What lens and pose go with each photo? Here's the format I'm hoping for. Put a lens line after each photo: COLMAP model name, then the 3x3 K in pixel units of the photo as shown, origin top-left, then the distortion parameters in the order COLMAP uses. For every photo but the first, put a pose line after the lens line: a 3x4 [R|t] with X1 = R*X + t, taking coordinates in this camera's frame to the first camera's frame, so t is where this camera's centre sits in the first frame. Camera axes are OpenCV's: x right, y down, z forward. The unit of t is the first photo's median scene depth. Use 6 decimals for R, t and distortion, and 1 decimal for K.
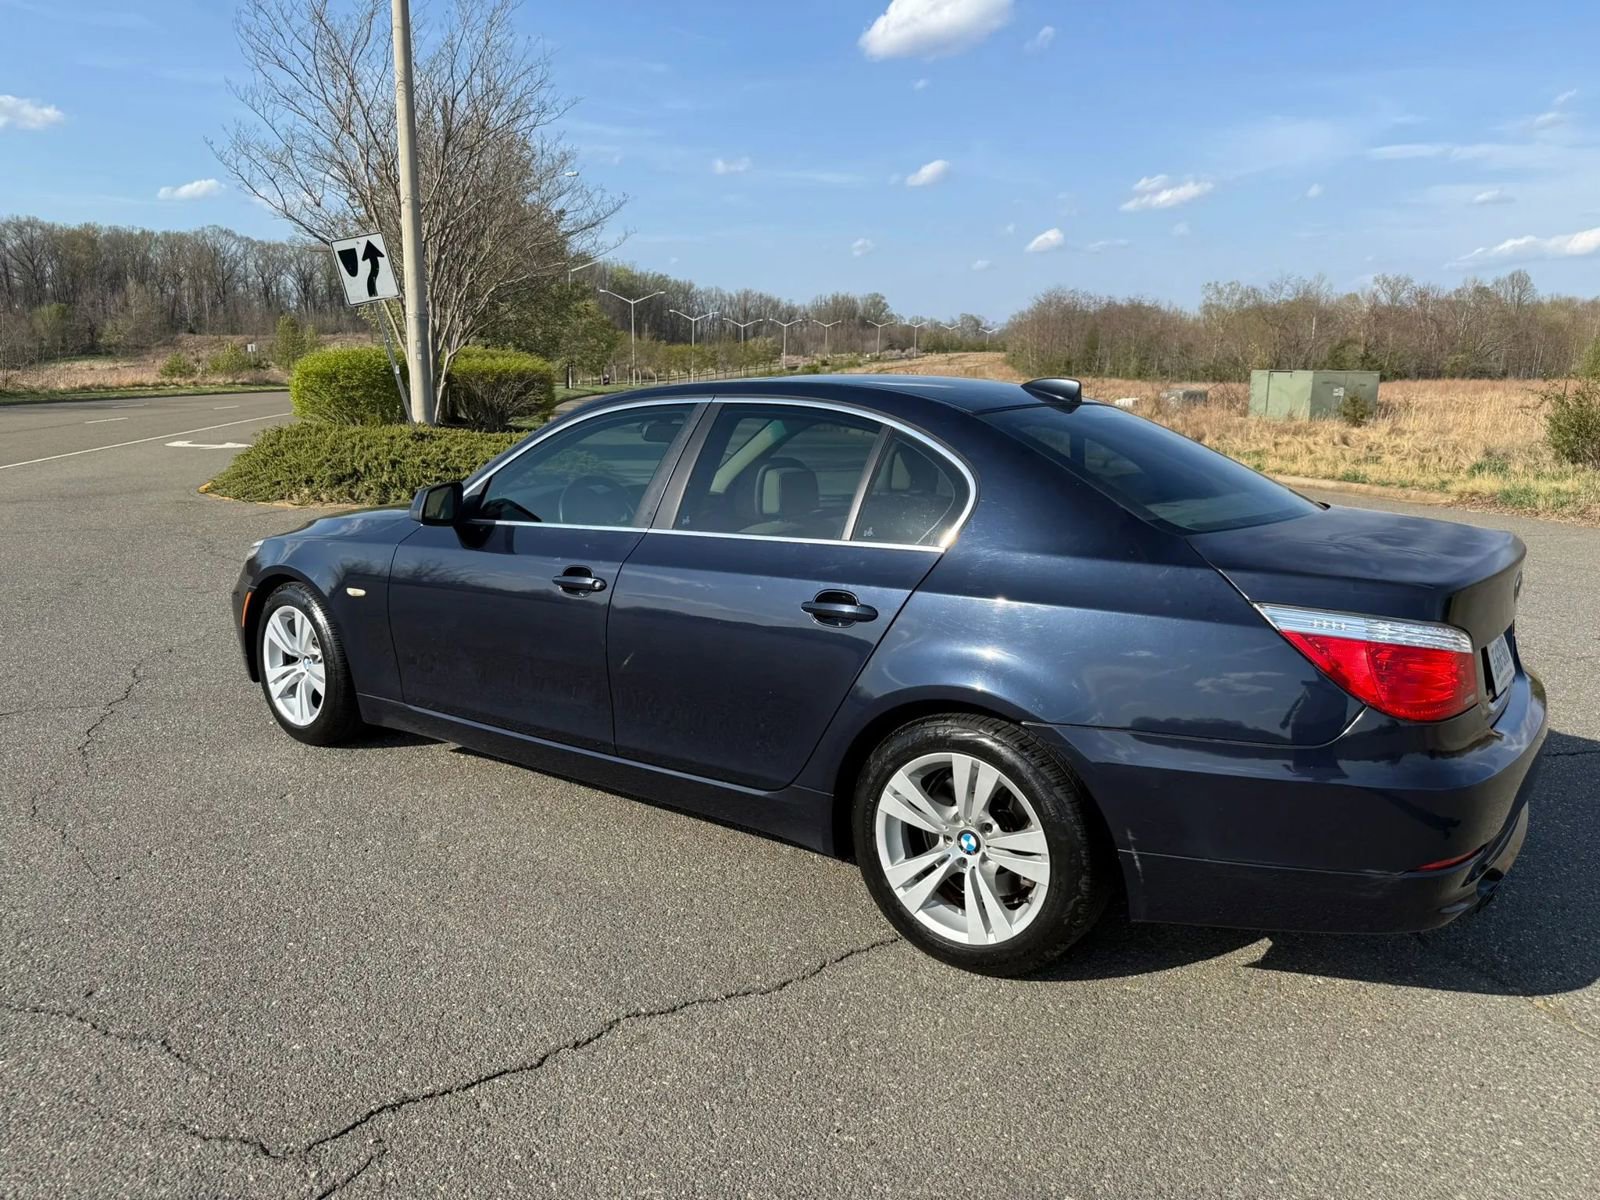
lens RADIAL K [[1199.0, 0, 818.7], [0, 1199.0, 634.7], [0, 0, 1]] dist [0.095091, -0.127488]
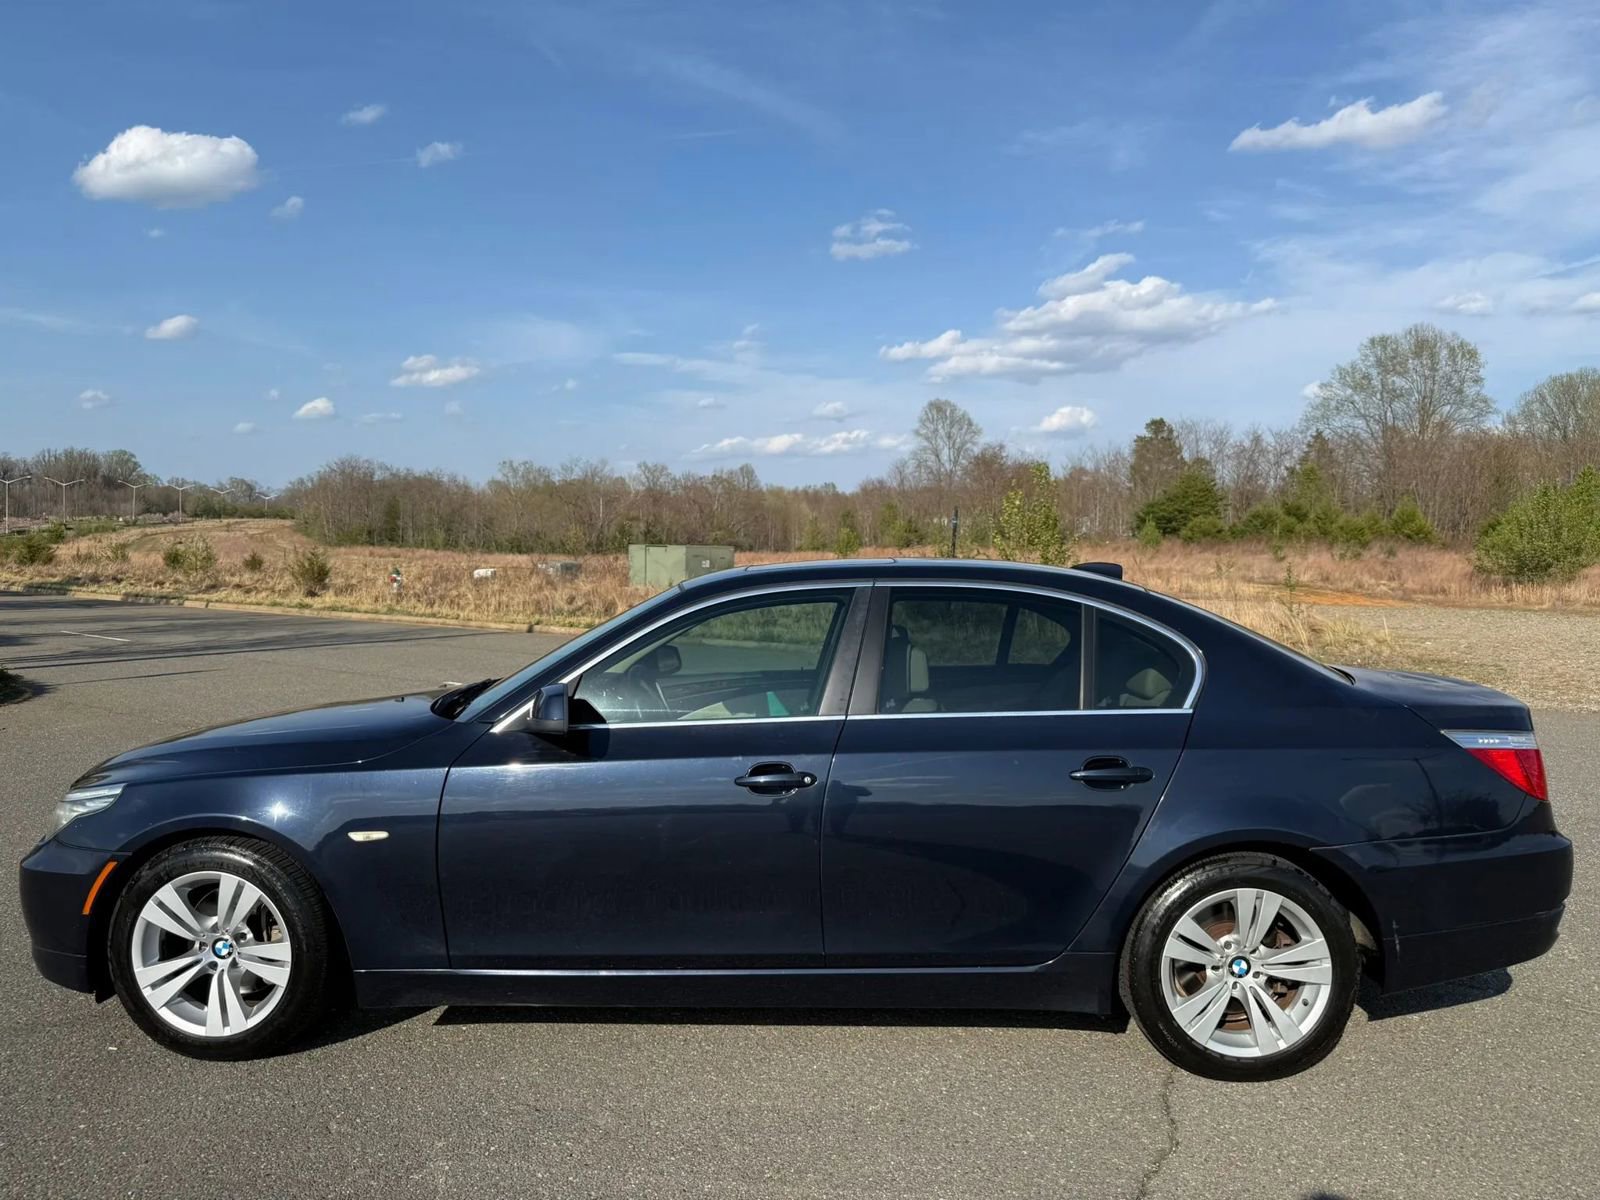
lens RADIAL K [[1199.0, 0, 818.7], [0, 1199.0, 634.7], [0, 0, 1]] dist [0.095091, -0.127488]
pose [[0.803547, -0.039854, 0.593906, -0.099215], [0.120095, 0.988092, -0.096181, -0.008431], [-0.583001, 0.148611, 0.798765, 0.031847]]
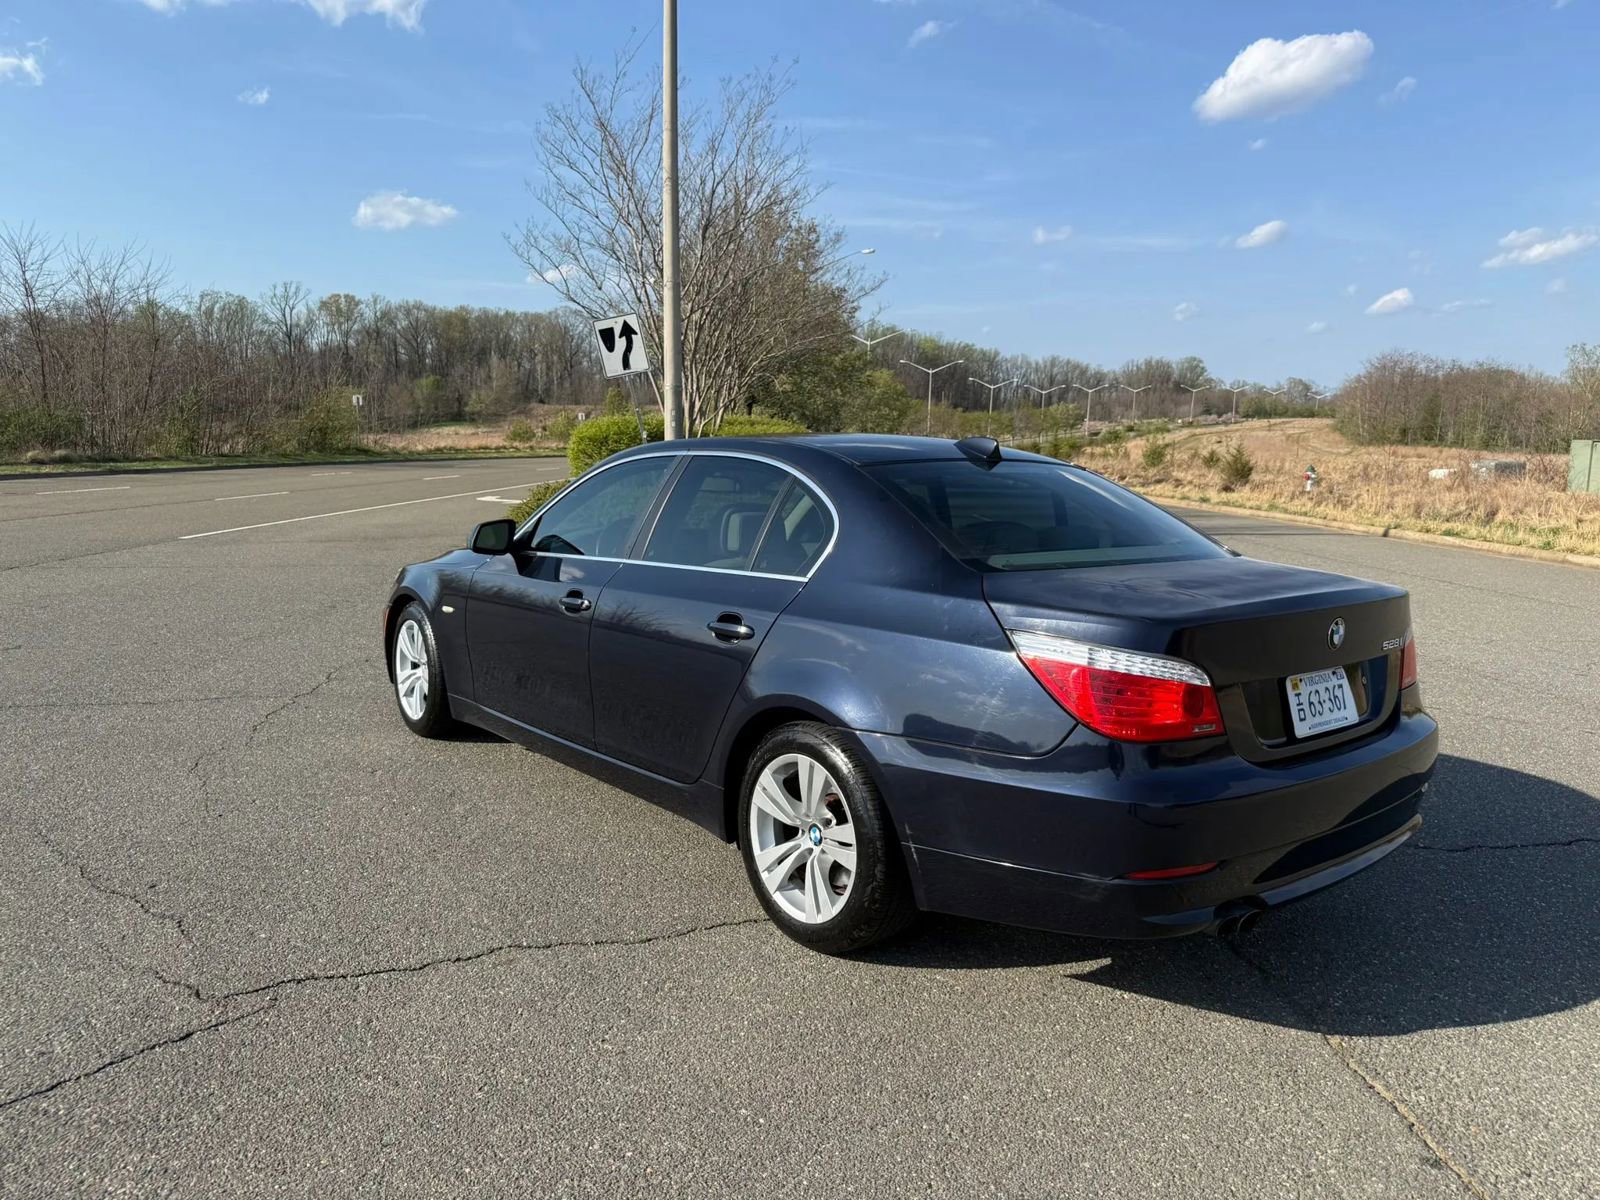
lens RADIAL K [[1243.2, 0, 841.0], [0, 1243.2, 624.8], [0, 0, 1]] dist [0.089916, -0.158111]
pose [[0.965995, 0.044538, -0.254695, 0.051237], [-0.061400, 0.996389, -0.058639, 0.004763], [0.251164, 0.072283, 0.965242, -0.018037]]
